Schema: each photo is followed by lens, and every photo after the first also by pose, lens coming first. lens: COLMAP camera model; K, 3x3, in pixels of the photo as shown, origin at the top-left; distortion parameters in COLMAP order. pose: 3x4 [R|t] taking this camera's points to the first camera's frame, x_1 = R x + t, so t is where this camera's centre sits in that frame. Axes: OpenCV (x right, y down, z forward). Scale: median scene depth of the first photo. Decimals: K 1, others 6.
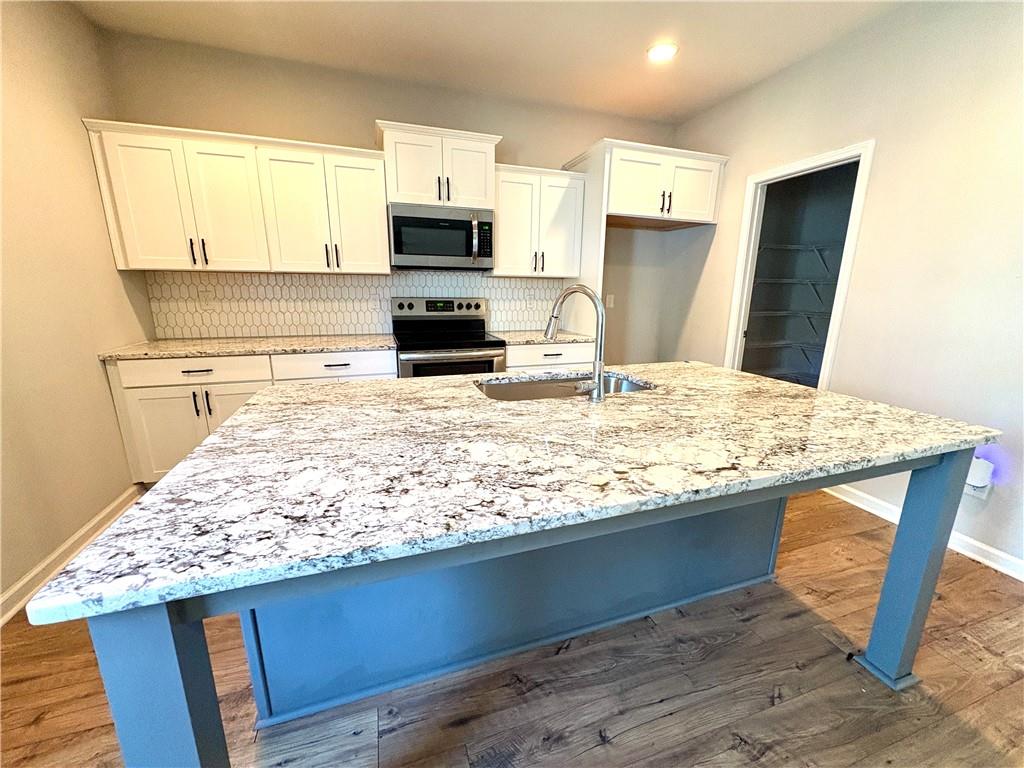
lens RADIAL K [[407.2, 0, 512.0], [0, 407.2, 384.0], [0, 0, 1]] dist [0.000457, 0.000486]
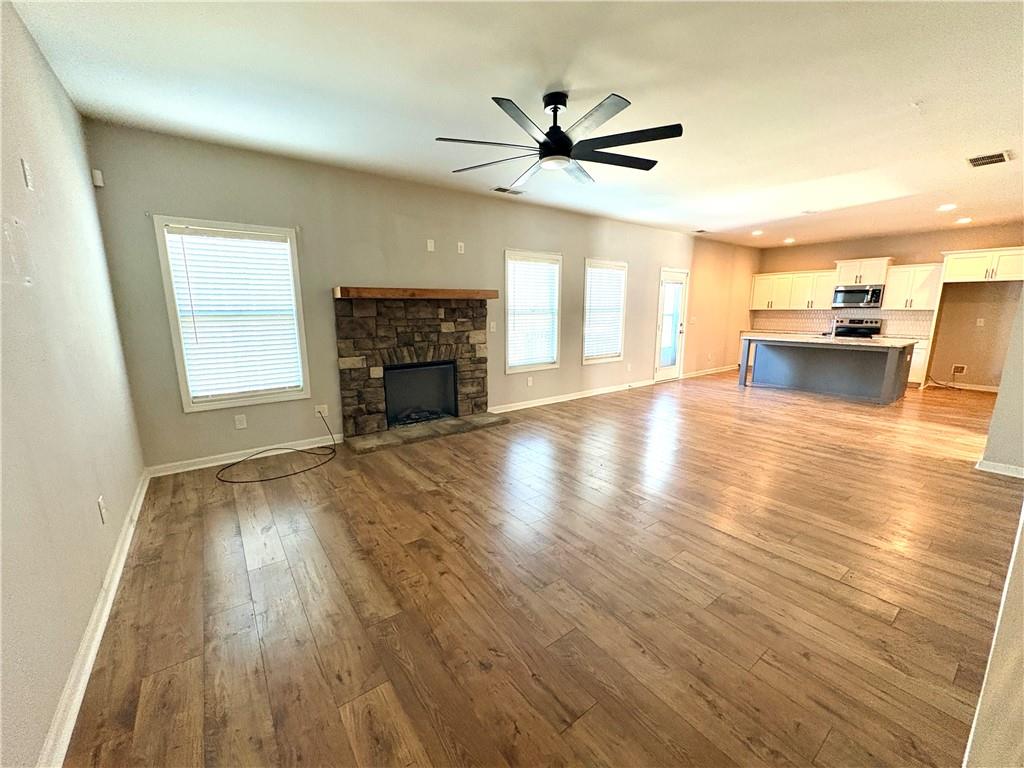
lens RADIAL K [[407.2, 0, 512.0], [0, 407.2, 384.0], [0, 0, 1]] dist [0.000457, 0.000486]
pose [[0.310889, 0.162589, -0.936436, 1.661001], [-0.212070, 0.972287, 0.098408, 0.401836], [0.926485, 0.167996, 0.336754, -1.826732]]
